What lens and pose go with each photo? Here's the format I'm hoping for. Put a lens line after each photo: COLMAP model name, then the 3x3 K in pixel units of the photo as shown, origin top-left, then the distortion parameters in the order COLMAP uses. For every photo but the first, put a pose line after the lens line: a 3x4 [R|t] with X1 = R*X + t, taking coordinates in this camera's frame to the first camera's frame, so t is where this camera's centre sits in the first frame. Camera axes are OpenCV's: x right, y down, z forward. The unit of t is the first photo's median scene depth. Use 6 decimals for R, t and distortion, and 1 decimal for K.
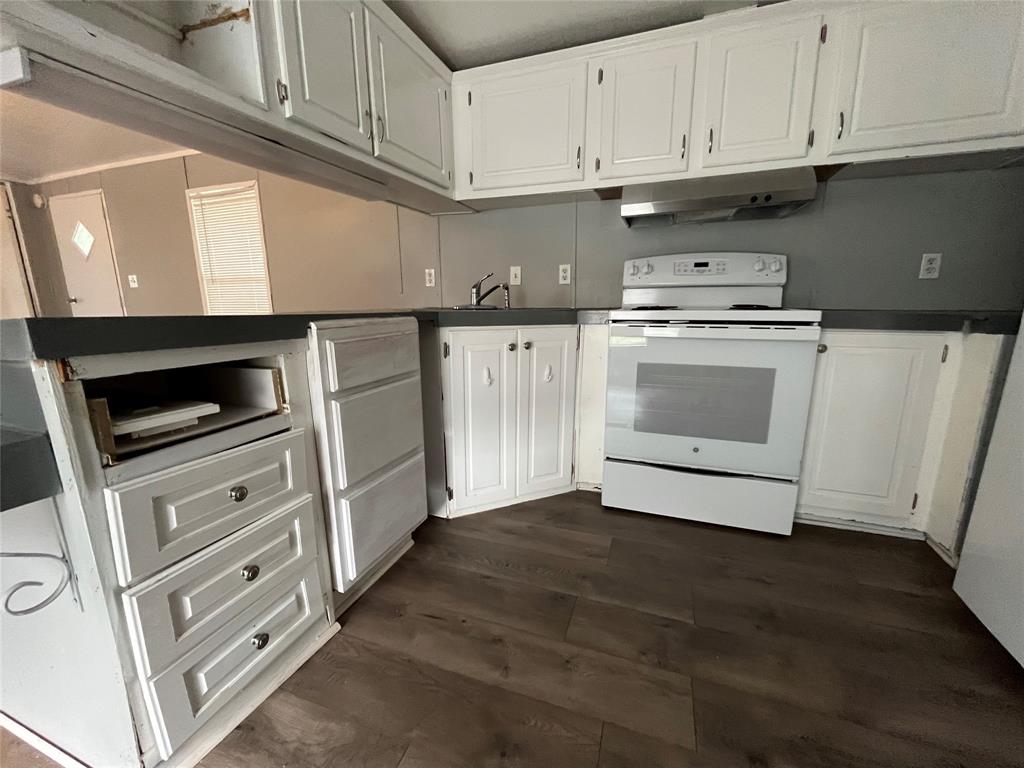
lens RADIAL K [[415.7, 0, 511.0], [0, 415.7, 383.9], [0, 0, 1]] dist [-0.002192, -0.000159]
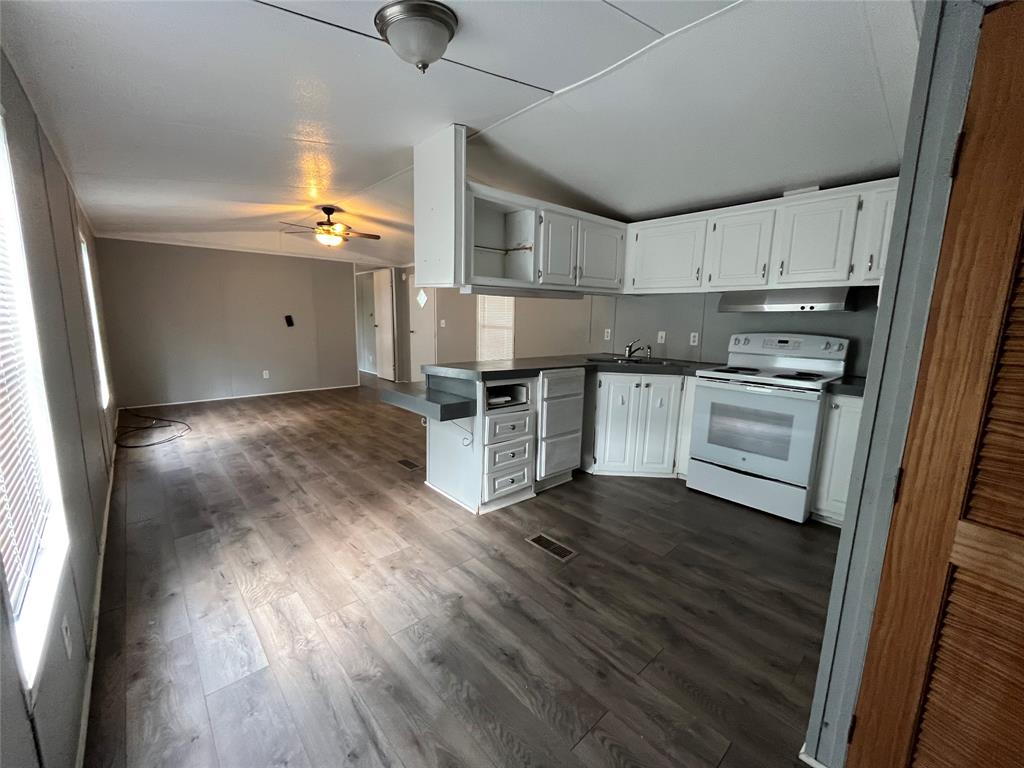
lens RADIAL K [[415.7, 0, 511.0], [0, 415.7, 383.9], [0, 0, 1]] dist [-0.002192, -0.000159]
pose [[0.884711, 0.097157, -0.455903, 0.364876], [-0.118331, 0.992810, -0.018054, 0.002620], [0.450871, 0.069920, 0.889846, -0.923134]]
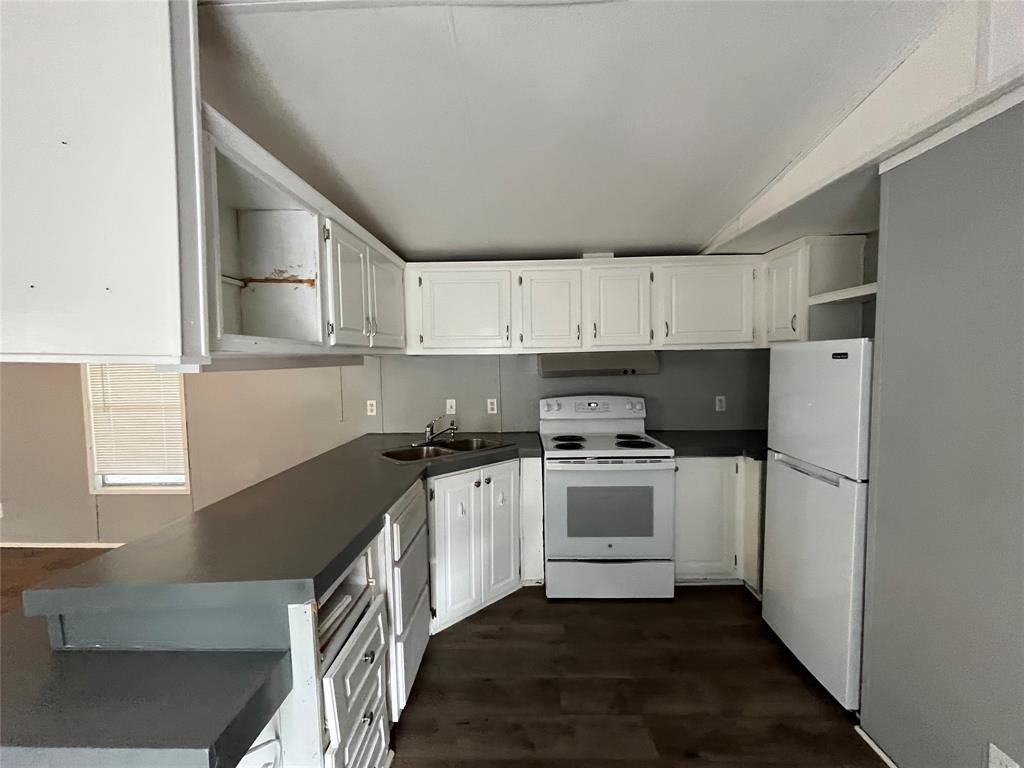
lens RADIAL K [[417.6, 0, 512.0], [0, 417.6, 384.0], [0, 0, 1]] dist [-0.001446, 0.000038]
pose [[0.946743, -0.025786, 0.320955, -0.329632], [0.074020, 0.987522, -0.139001, -0.223623], [-0.313366, 0.155355, 0.936839, -0.331902]]
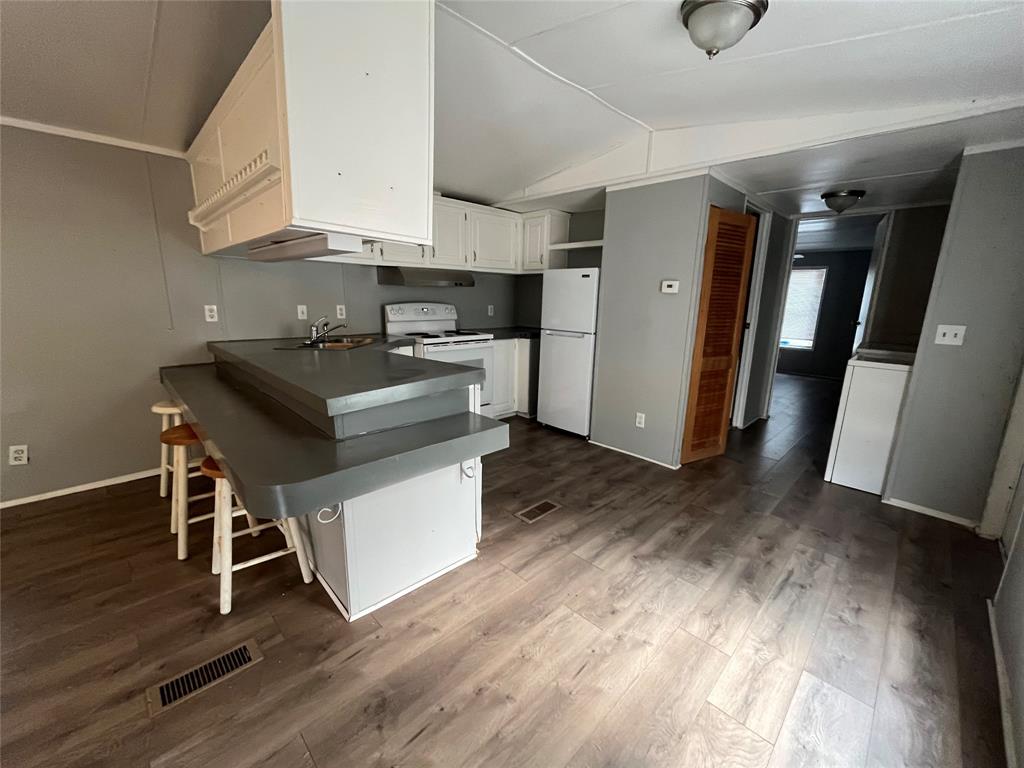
lens RADIAL K [[415.7, 0, 511.0], [0, 415.7, 383.9], [0, 0, 1]] dist [-0.002192, -0.000159]
pose [[0.431195, -0.172208, 0.885672, -1.392528], [0.159821, 0.980672, 0.112869, -0.132002], [-0.887991, 0.092881, 0.450383, -0.213776]]
